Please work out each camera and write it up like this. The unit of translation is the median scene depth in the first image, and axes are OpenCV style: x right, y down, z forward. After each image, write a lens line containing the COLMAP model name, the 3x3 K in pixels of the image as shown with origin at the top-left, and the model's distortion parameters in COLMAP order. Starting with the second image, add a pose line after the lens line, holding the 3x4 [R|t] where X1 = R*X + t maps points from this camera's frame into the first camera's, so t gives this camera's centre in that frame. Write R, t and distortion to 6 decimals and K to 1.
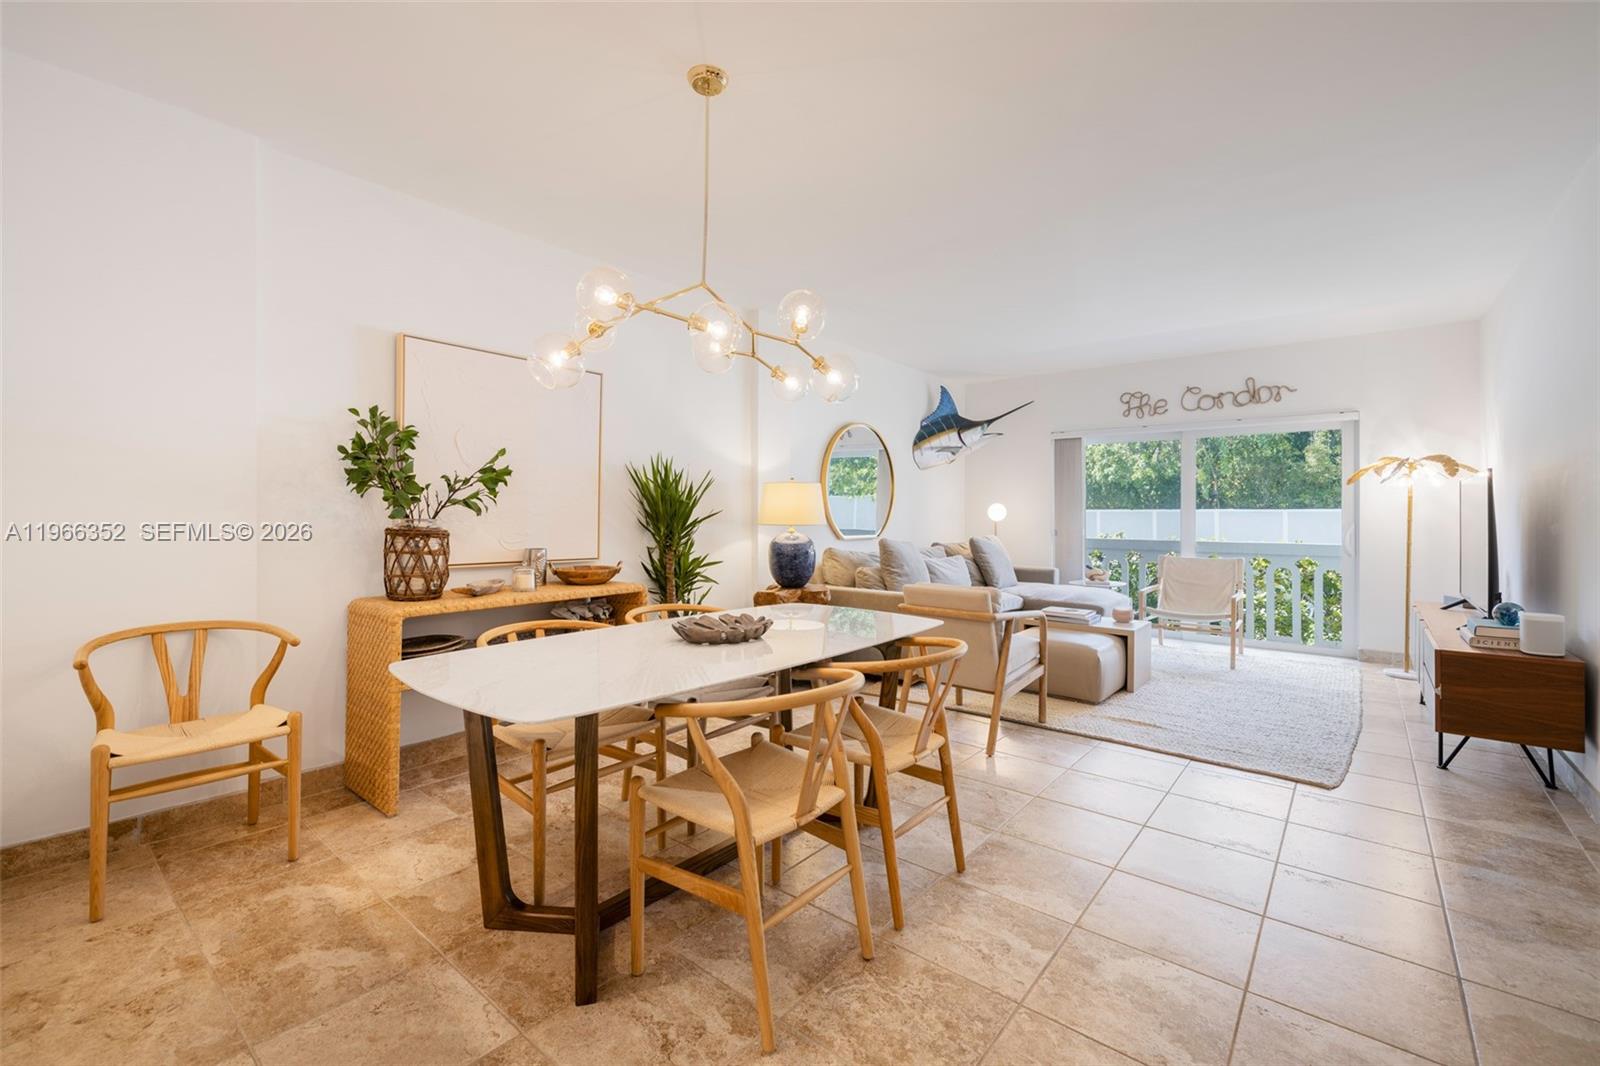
lens RADIAL K [[679.6, 0, 807.9], [0, 679.6, 521.9], [0, 0, 1]] dist [-0.006000, -0.000465]
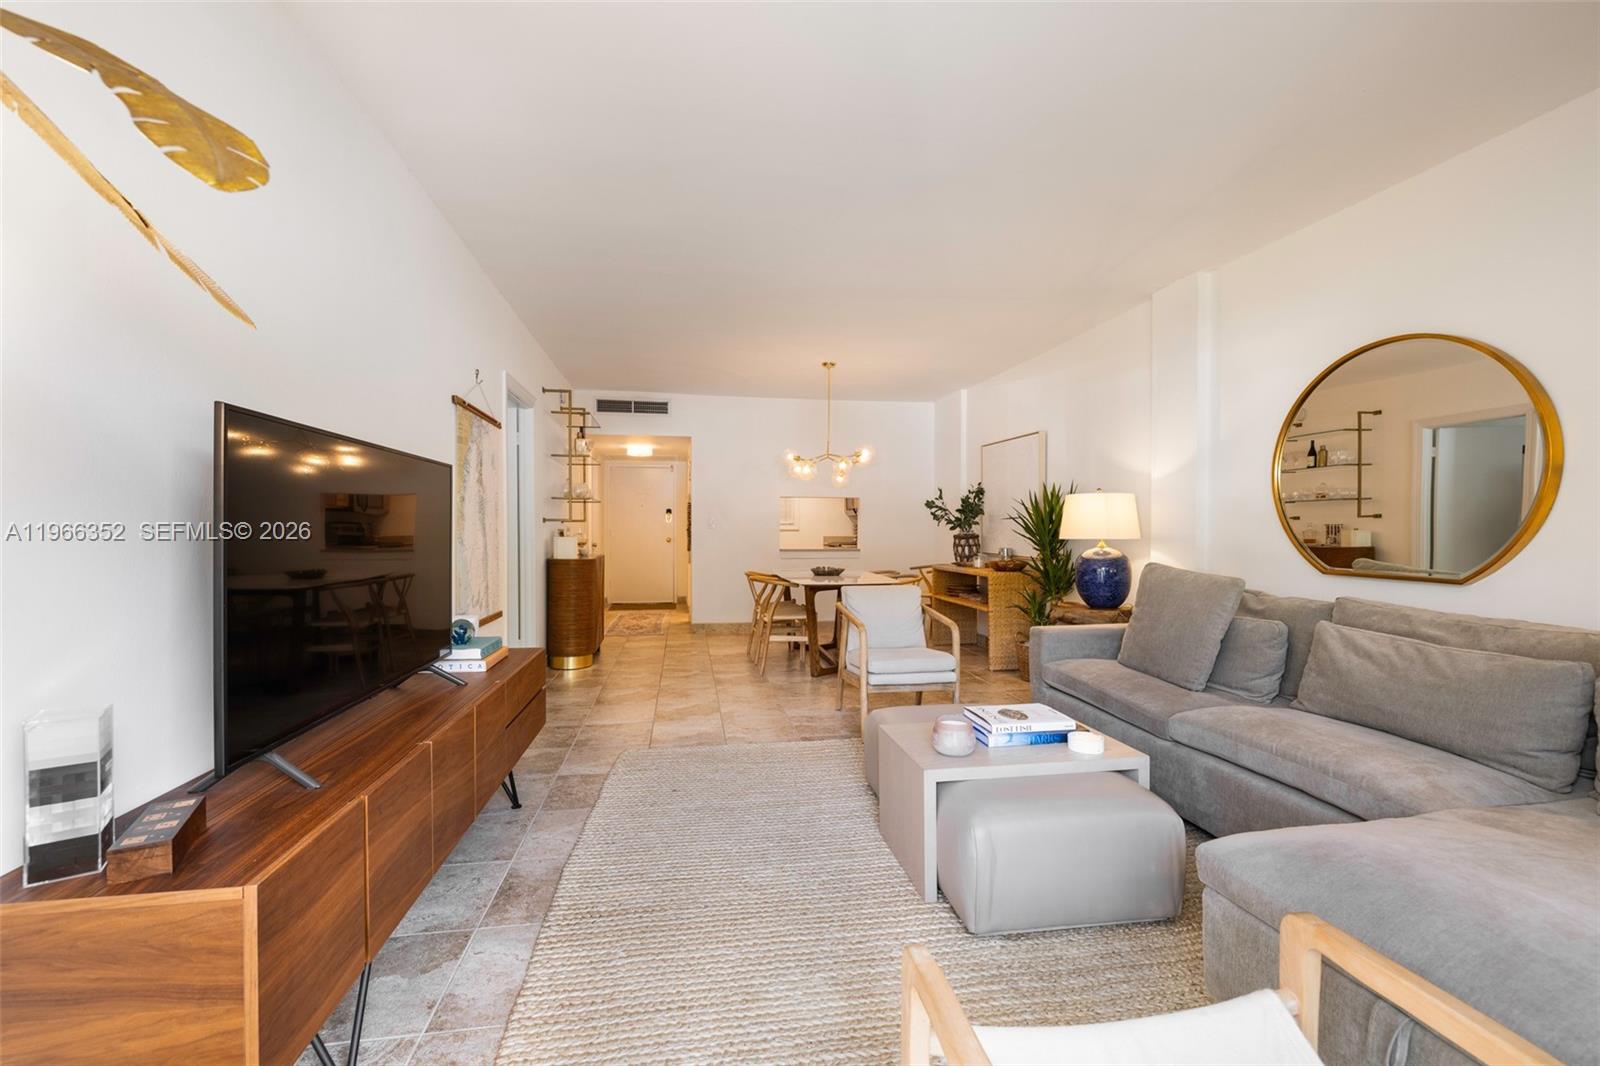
lens RADIAL K [[679.6, 0, 803.7], [0, 679.6, 532.7], [0, 0, 1]] dist [-0.006000, -0.000465]
pose [[-0.659424, 0.009843, -0.751707, 2.007774], [-0.000782, 0.999905, 0.013779, -0.038092], [0.751771, 0.009675, -0.659353, 2.779130]]
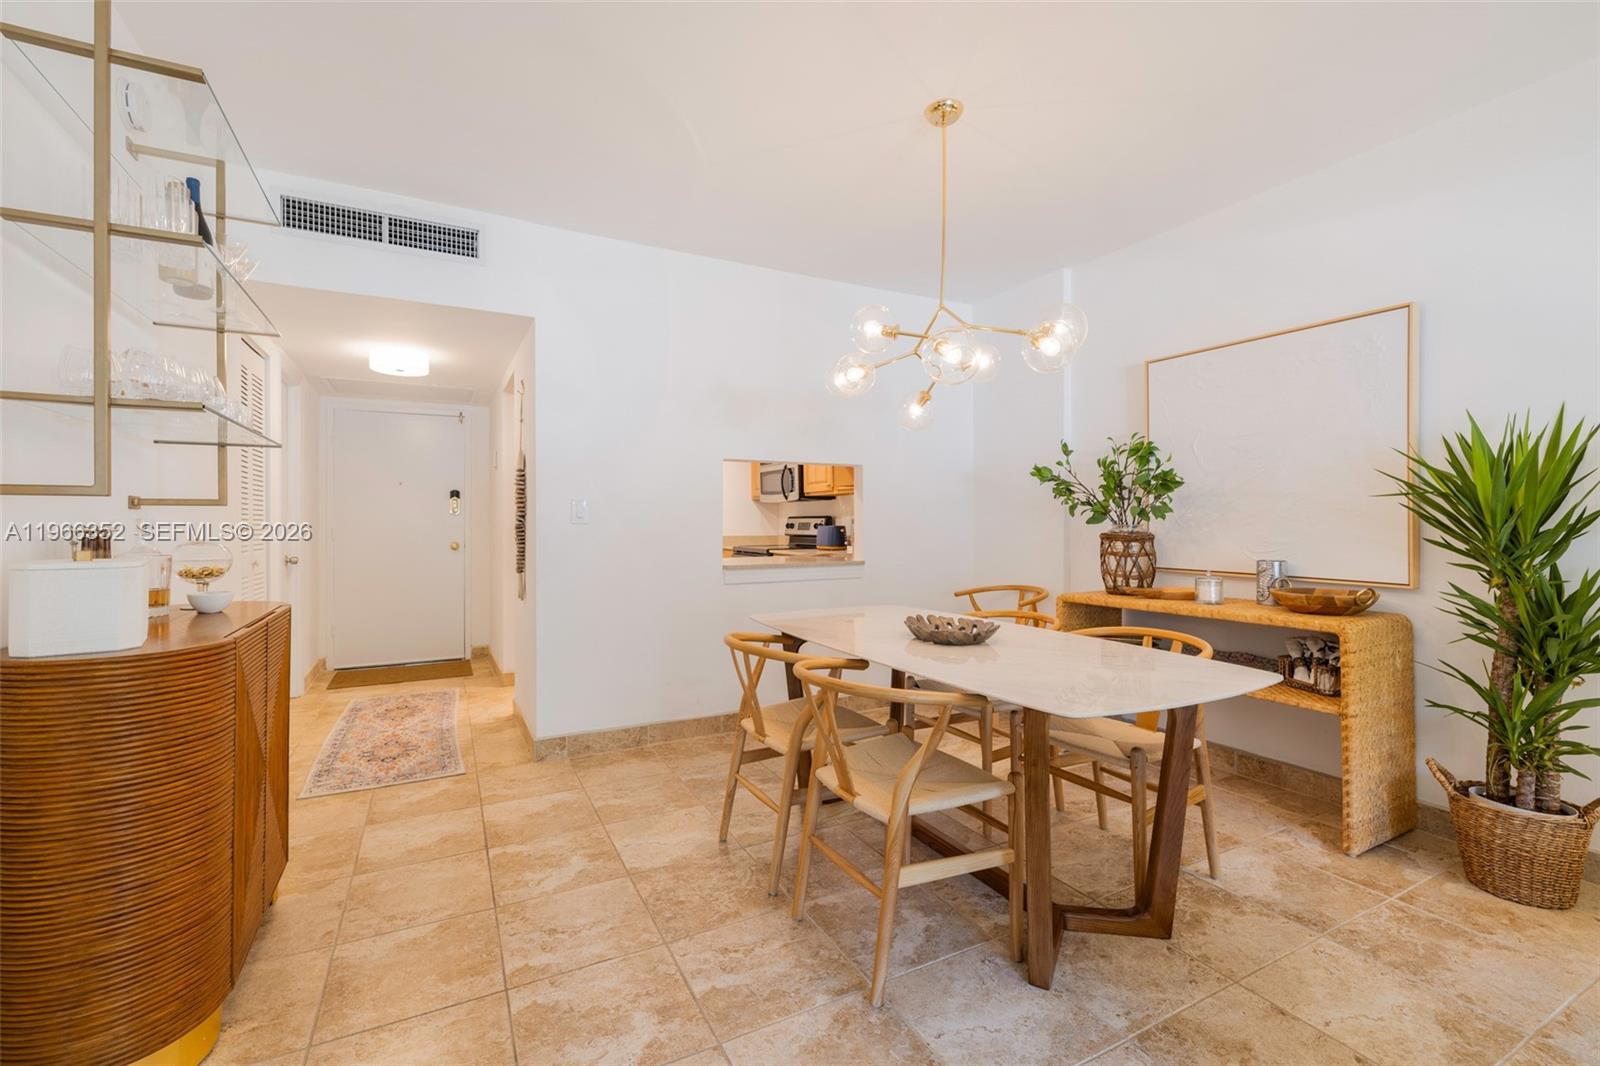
lens RADIAL K [[679.6, 0, 792.7], [0, 679.6, 519.6], [0, 0, 1]] dist [-0.006000, -0.000465]
pose [[-0.405240, 0.001054, -0.914210, 0.957085], [0.001858, 0.999998, 0.000329, -0.020653], [0.914209, -0.001565, -0.405241, 1.234724]]
